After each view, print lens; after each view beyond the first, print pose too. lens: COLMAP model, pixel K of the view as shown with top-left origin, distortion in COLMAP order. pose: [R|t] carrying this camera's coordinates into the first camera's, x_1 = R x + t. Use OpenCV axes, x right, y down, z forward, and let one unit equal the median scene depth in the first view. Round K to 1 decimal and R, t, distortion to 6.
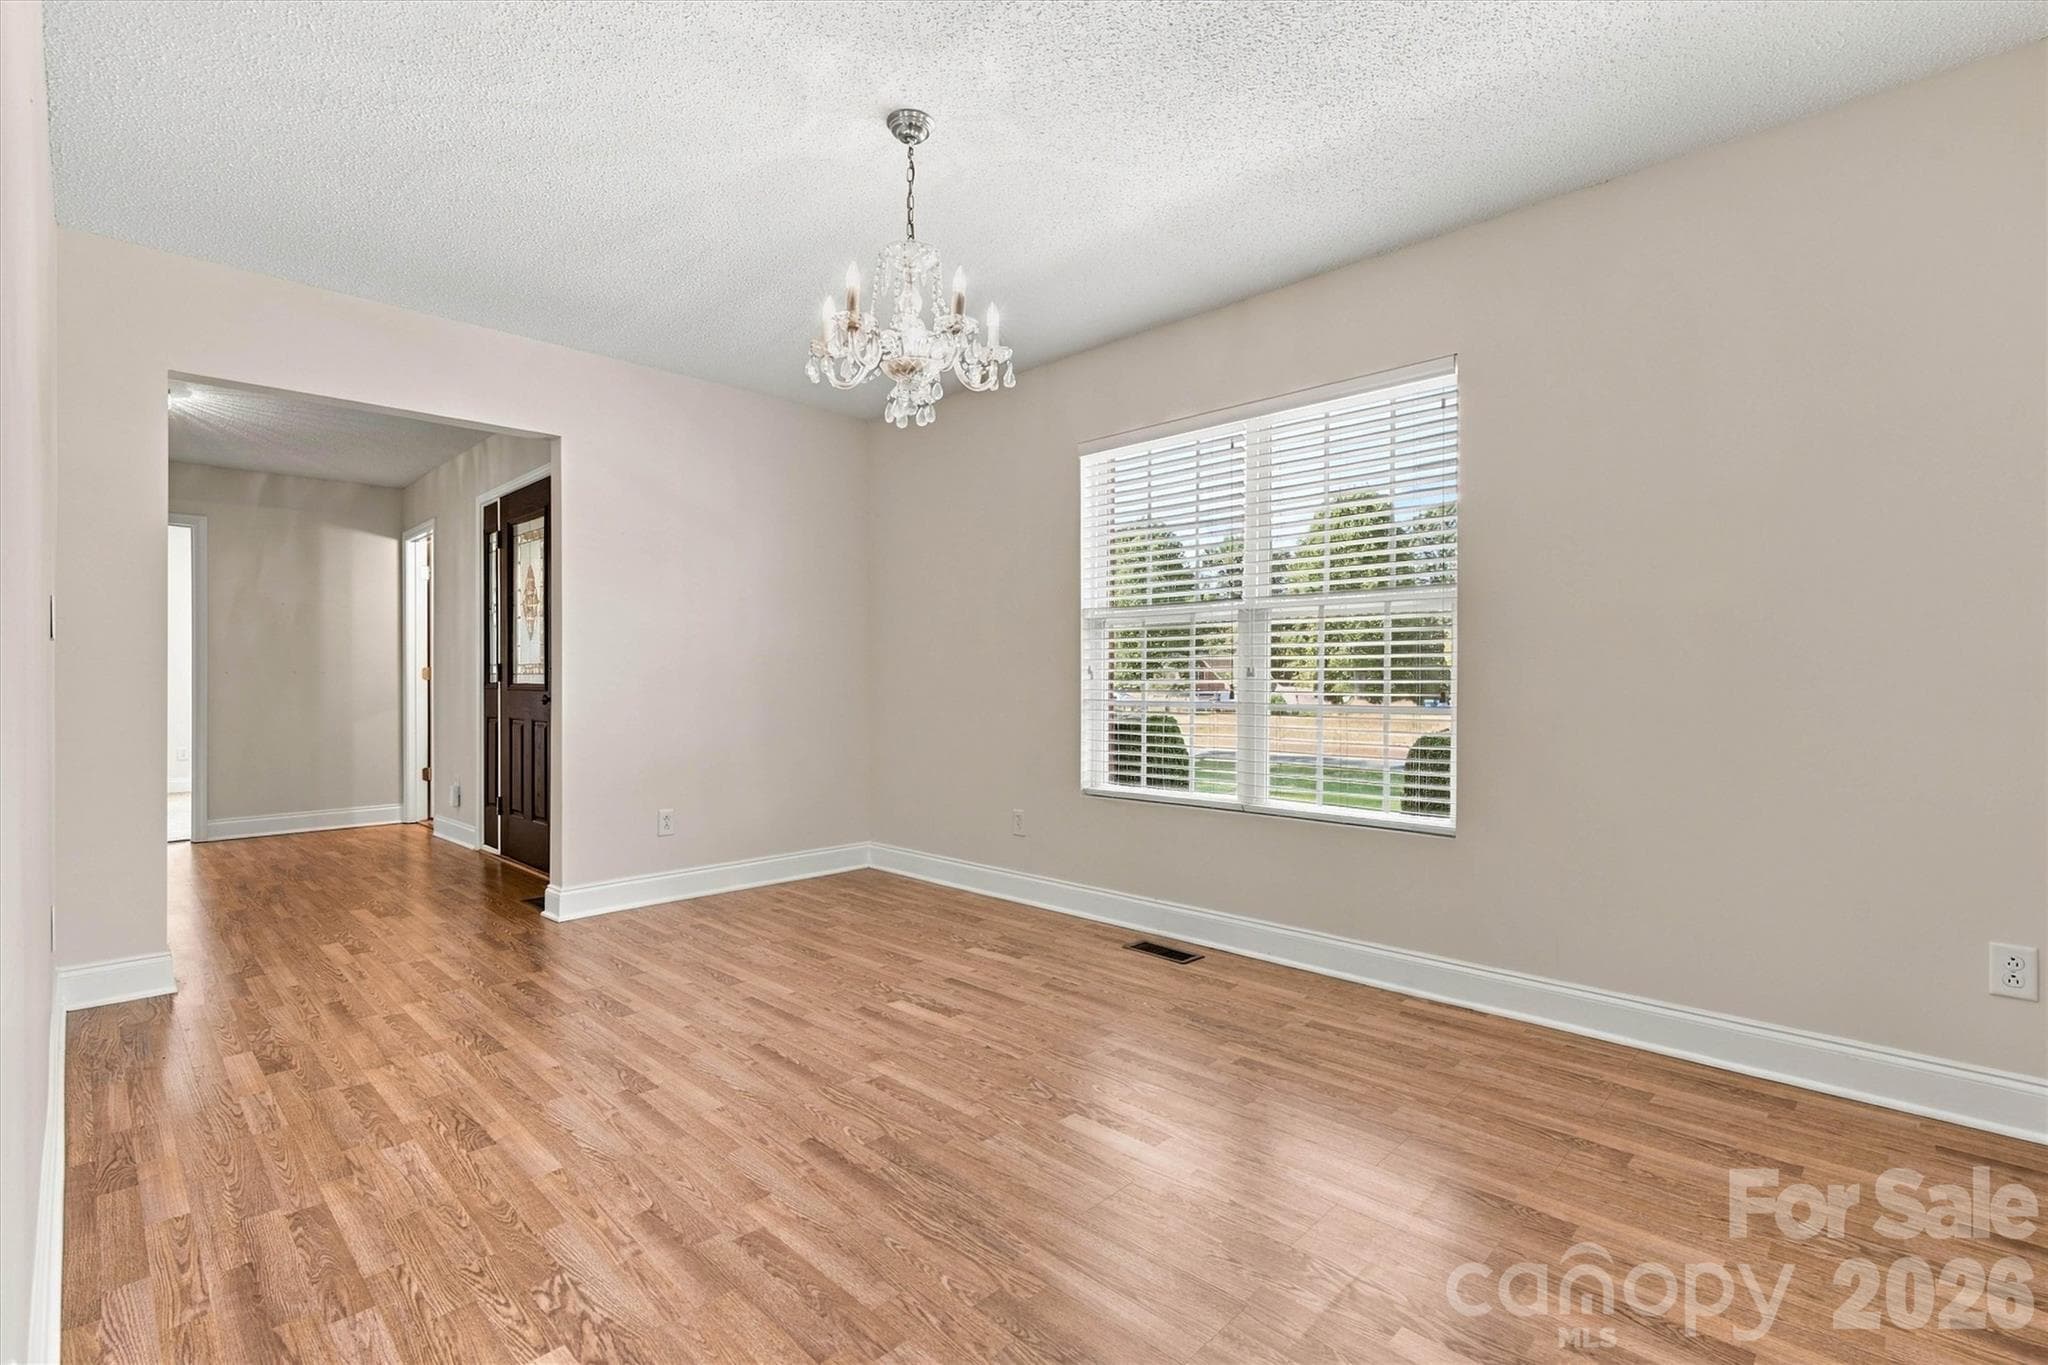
lens RADIAL K [[936.2, 0, 1013.4], [0, 936.2, 670.8], [0, 0, 1]] dist [-0.001759, -0.000092]
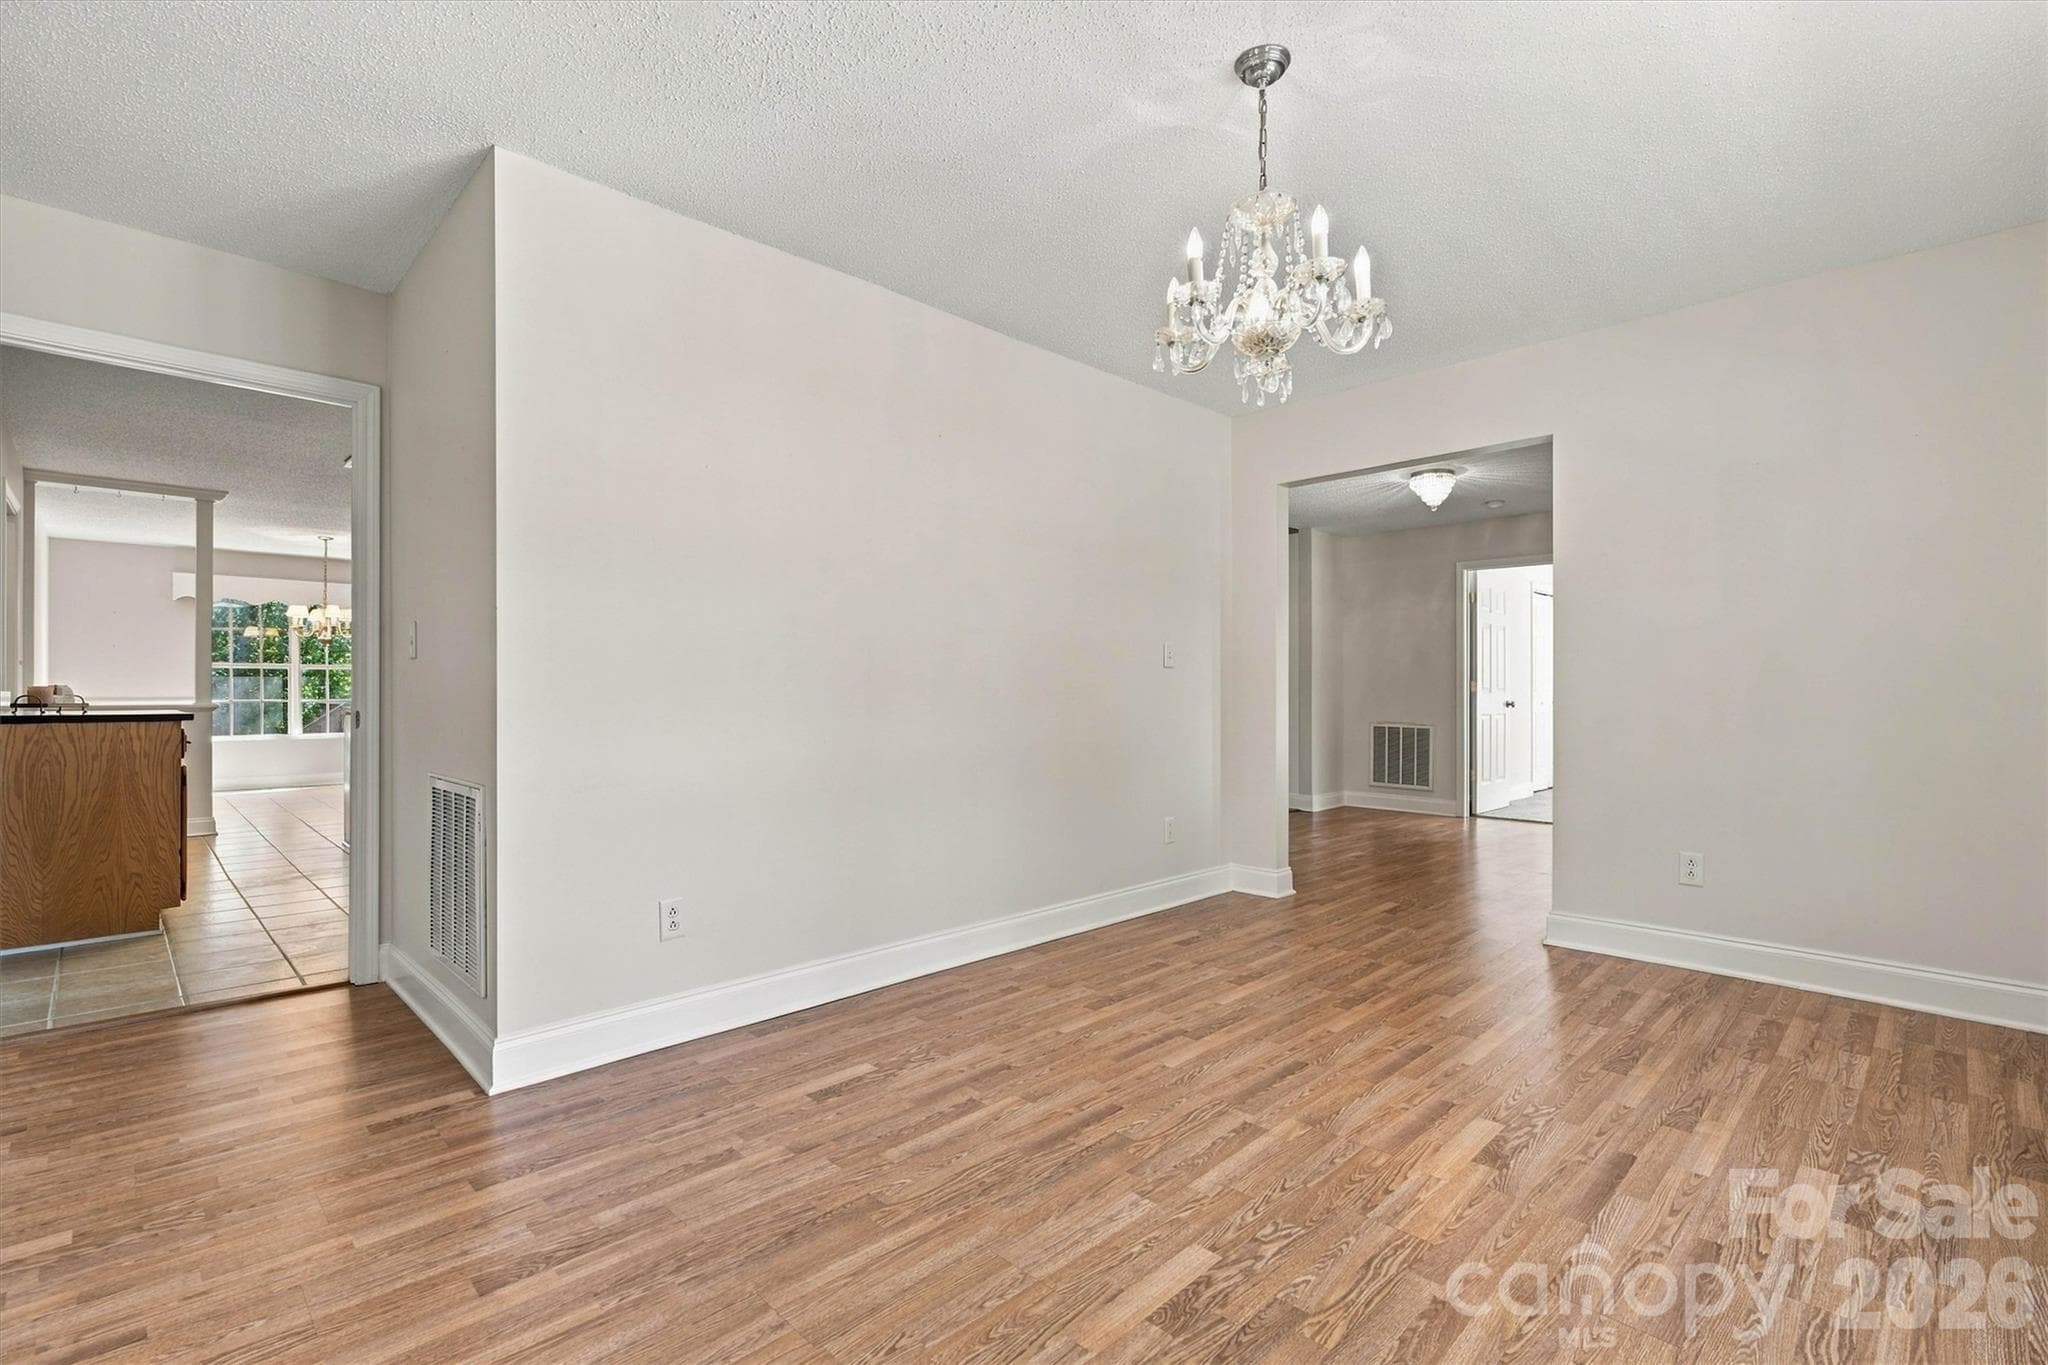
lens RADIAL K [[916.8, 0, 1020.3], [0, 916.8, 688.8], [0, 0, 1]] dist [-0.001326, -0.000019]
pose [[-0.002997, 0.001115, -0.999995, 0.757752], [0.007085, 0.999974, 0.001094, 0.003162], [0.999970, -0.007082, -0.003004, 0.777303]]
